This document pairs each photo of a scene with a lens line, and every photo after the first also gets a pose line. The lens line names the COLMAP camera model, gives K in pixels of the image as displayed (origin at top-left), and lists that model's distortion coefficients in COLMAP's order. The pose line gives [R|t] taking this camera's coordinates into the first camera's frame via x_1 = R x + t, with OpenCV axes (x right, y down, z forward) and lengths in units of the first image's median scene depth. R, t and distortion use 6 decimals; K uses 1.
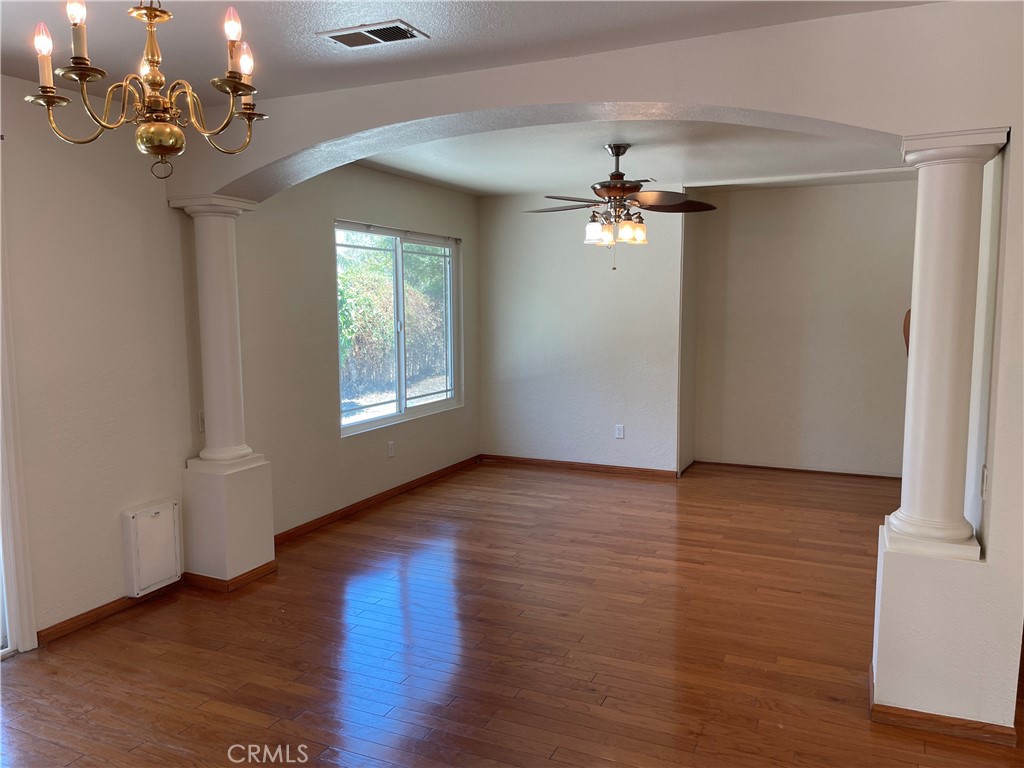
lens RADIAL K [[770.6, 0, 511.1], [0, 770.6, 381.3], [0, 0, 1]] dist [0.057257, -0.078006]
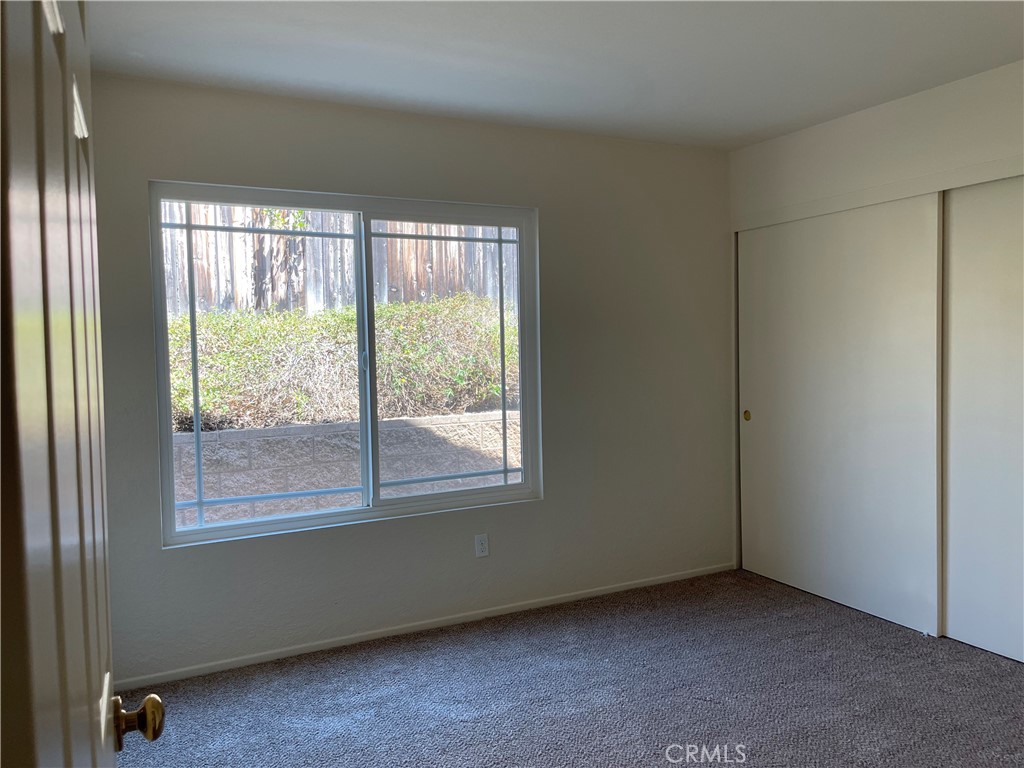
lens RADIAL K [[770.6, 0, 511.9], [0, 770.6, 379.6], [0, 0, 1]] dist [0.057257, -0.078006]
pose [[0.806513, 0.032025, -0.590349, 0.348775], [-0.048781, 0.998732, -0.012465, -0.066502], [0.589201, 0.038851, 0.807052, 0.699345]]
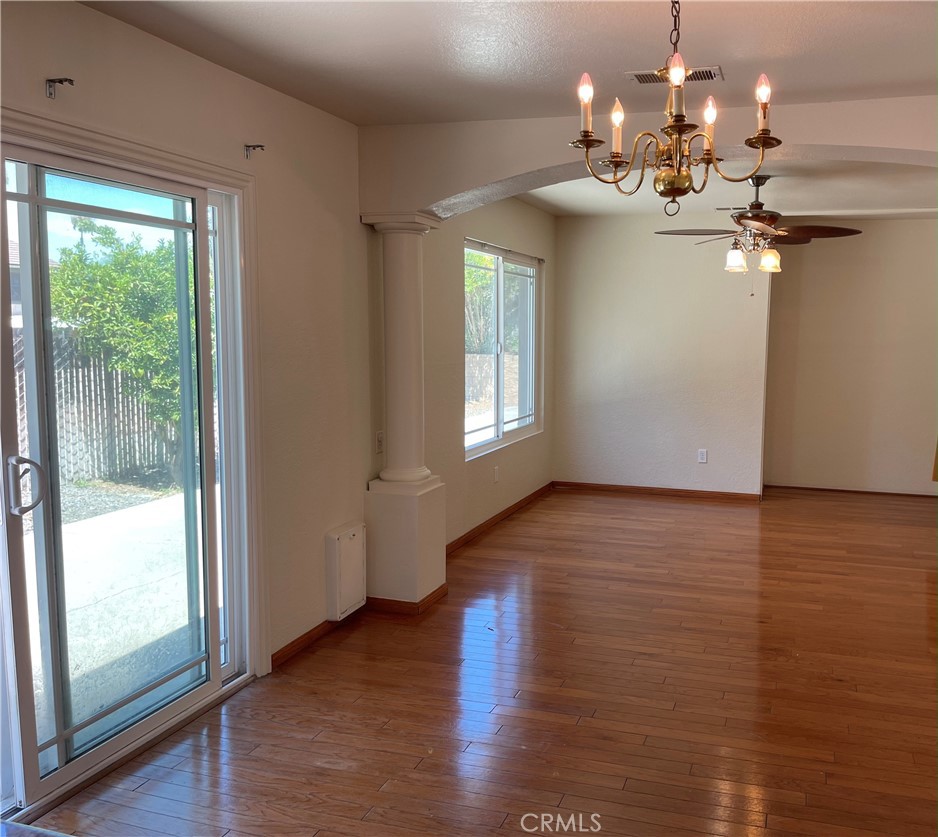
lens RADIAL K [[889.4, 0, 471.0], [0, 889.4, 420.9], [0, 0, 1]] dist [0.044446, 0.000000]
pose [[0.985395, 0.000627, 0.170281, -0.442075], [-0.001627, 0.999982, 0.005737, 0.016401], [-0.170275, -0.005930, 0.985379, -0.116621]]
